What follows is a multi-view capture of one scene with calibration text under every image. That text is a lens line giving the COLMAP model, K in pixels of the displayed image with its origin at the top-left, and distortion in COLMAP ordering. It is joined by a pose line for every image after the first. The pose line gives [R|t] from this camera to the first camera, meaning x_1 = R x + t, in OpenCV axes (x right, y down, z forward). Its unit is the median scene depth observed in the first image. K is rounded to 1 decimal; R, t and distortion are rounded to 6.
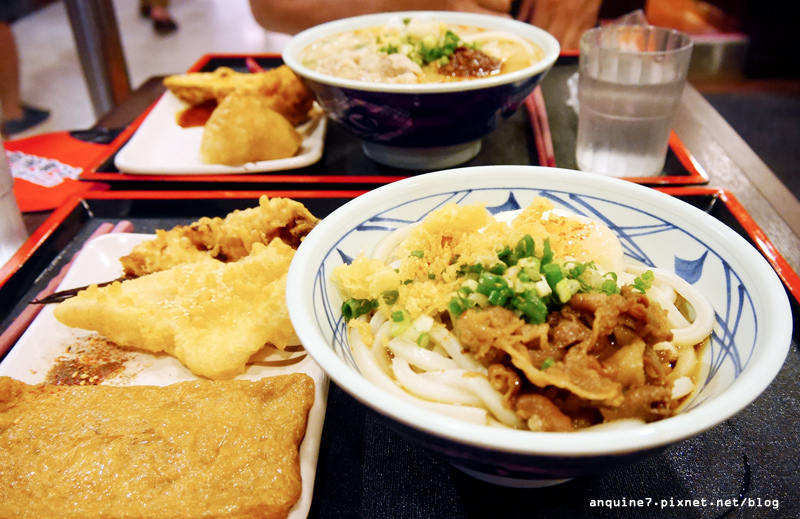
lens RADIAL K [[695.8, 0, 410.6], [0, 695.8, 260.0], [0, 0, 1]] dist [-0.035511, 0.012311]
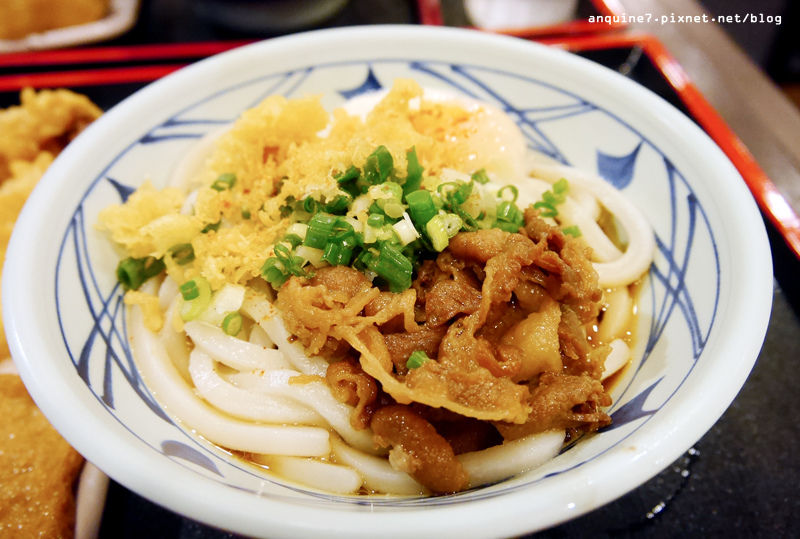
lens RADIAL K [[719.5, 0, 400.1], [0, 719.5, 258.4], [0, 0, 1]] dist [-0.015594, 0.001558]
pose [[0.990401, -0.090132, 0.104800, 0.086462], [0.067742, 0.977371, 0.200392, -0.055058], [-0.120490, -0.191369, 0.974094, 0.260942]]
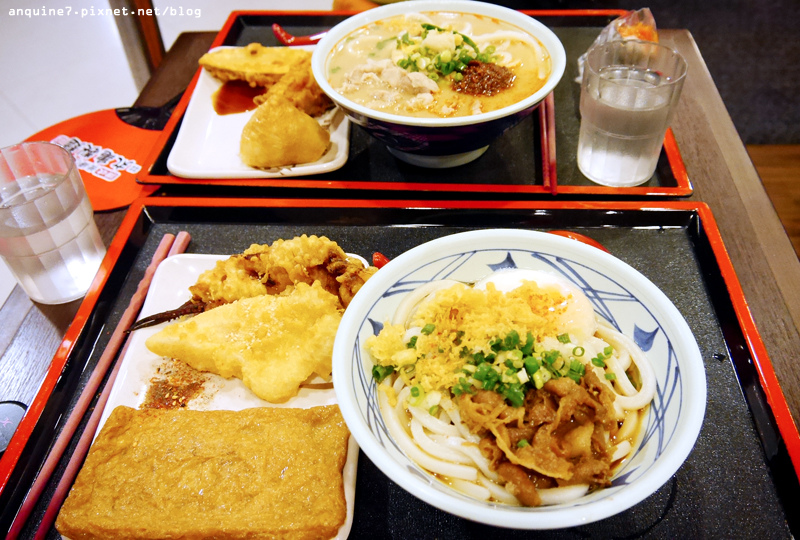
lens RADIAL K [[692.9, 0, 400.0], [0, 692.9, 270.0], [0, 0, 1]] dist [-0.035414, -0.002388]
pose [[0.999201, 0.010590, -0.038526, 0.001700], [-0.002423, 0.978521, 0.206131, -0.339480], [0.039882, -0.205873, 0.977766, -0.212298]]
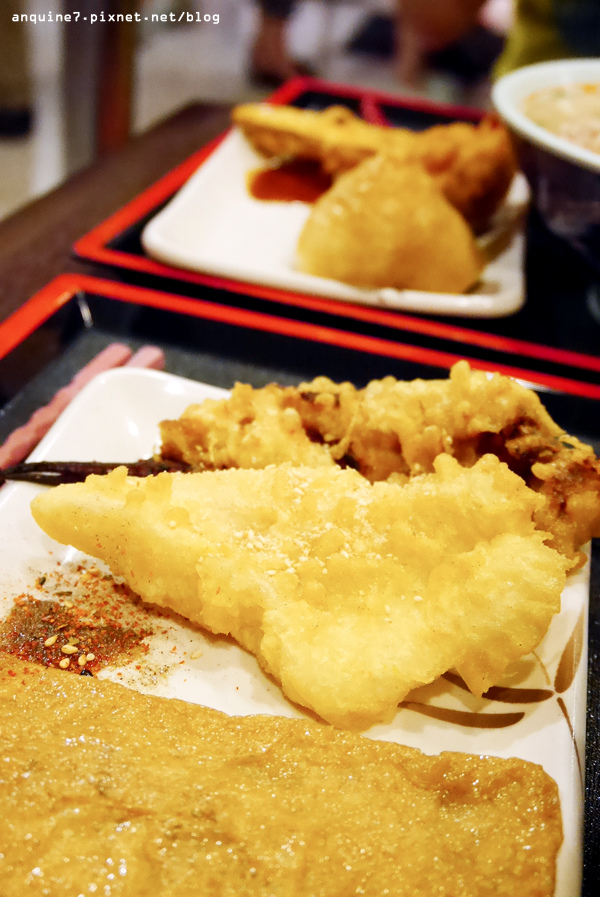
lens RADIAL K [[1168.0, 0, 324.1], [0, 1168.0, 448.9], [0, 0, 1]] dist [-0.015240, -0.002830]
pose [[0.966775, 0.220606, -0.129146, -0.224617], [-0.224214, 0.974441, -0.013915, 0.001770], [0.122775, 0.042409, 0.991528, 0.199850]]
